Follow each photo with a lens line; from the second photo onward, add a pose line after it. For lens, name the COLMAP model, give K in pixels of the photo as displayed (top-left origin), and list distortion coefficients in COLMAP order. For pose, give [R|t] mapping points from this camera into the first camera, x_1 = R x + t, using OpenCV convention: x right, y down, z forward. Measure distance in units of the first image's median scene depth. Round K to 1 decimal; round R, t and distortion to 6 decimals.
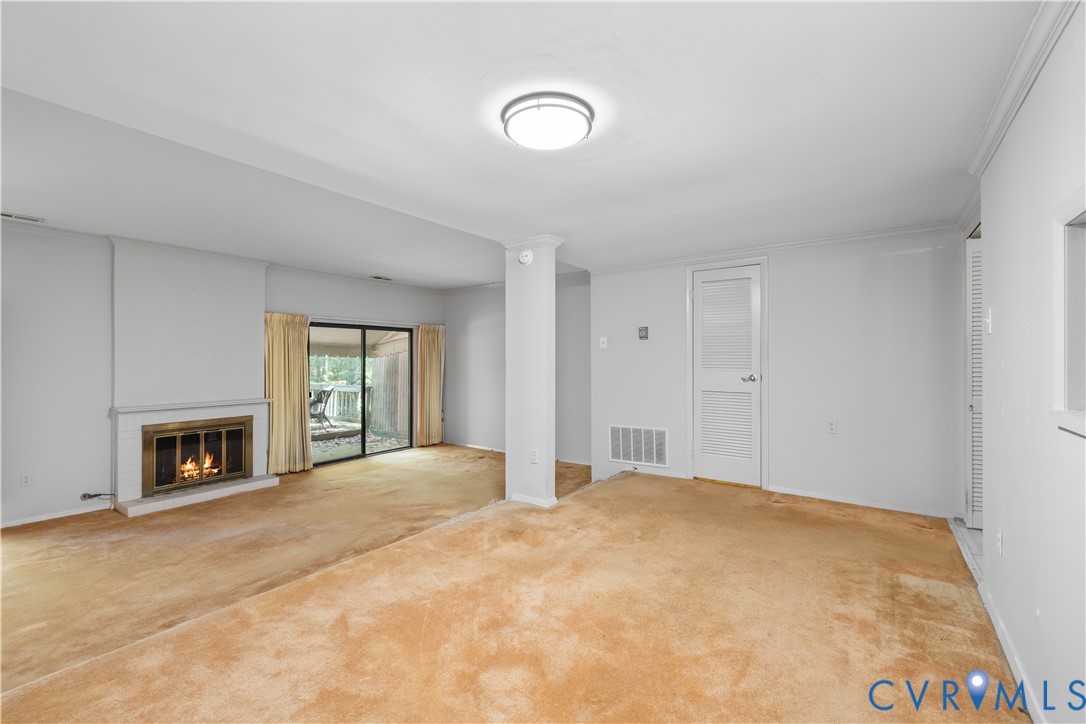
lens RADIAL K [[461.9, 0, 542.4], [0, 461.9, 356.6], [0, 0, 1]] dist [0.001505, 0.000278]
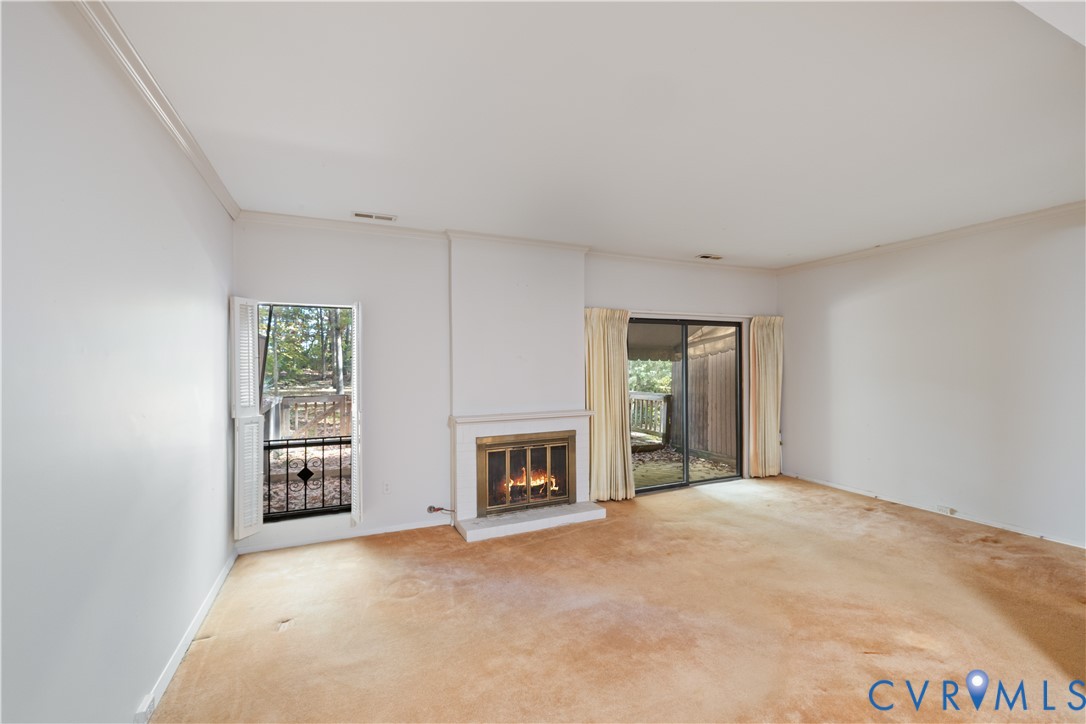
lens RADIAL K [[457.8, 0, 543.0], [0, 457.8, 362.0], [0, 0, 1]] dist [0.000836, 0.000232]
pose [[0.863970, -0.008794, -0.503467, -0.278892], [0.010167, 0.999948, -0.000020, 0.003139], [0.503441, -0.005102, 0.864014, 0.272021]]
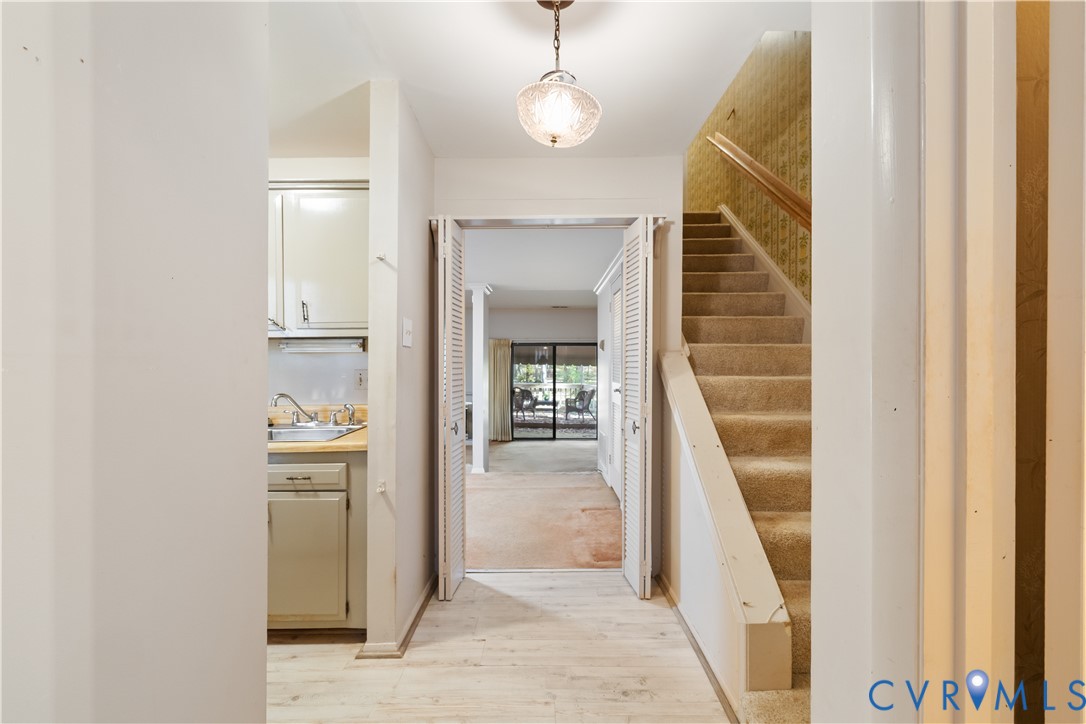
lens RADIAL K [[457.8, 0, 543.0], [0, 457.8, 362.0], [0, 0, 1]] dist [0.000836, 0.000232]
pose [[0.577102, -0.008185, -0.816631, 0.942493], [0.007604, 0.999960, -0.004648, -0.008188], [0.816637, -0.003528, 0.577141, 0.277081]]
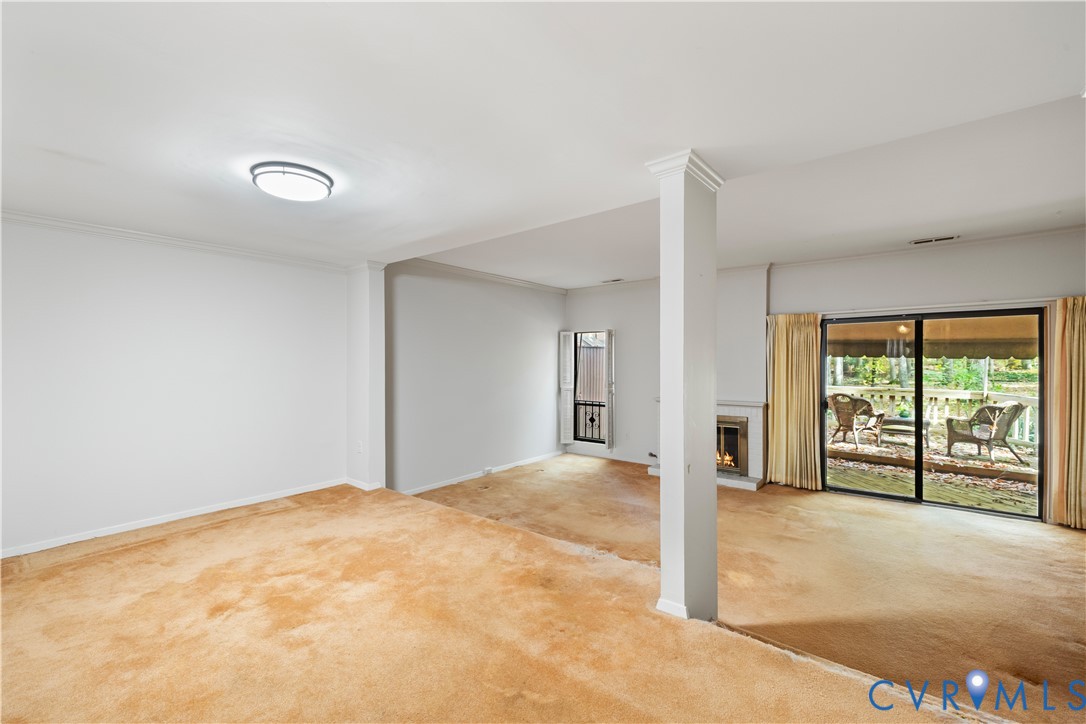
lens RADIAL K [[457.8, 0, 543.0], [0, 457.8, 362.0], [0, 0, 1]] dist [0.000836, 0.000232]
pose [[-0.054541, -0.000719, -0.998511, 0.457019], [0.009271, 0.999956, -0.001226, 0.000347], [0.998468, -0.009324, -0.054532, 0.650171]]
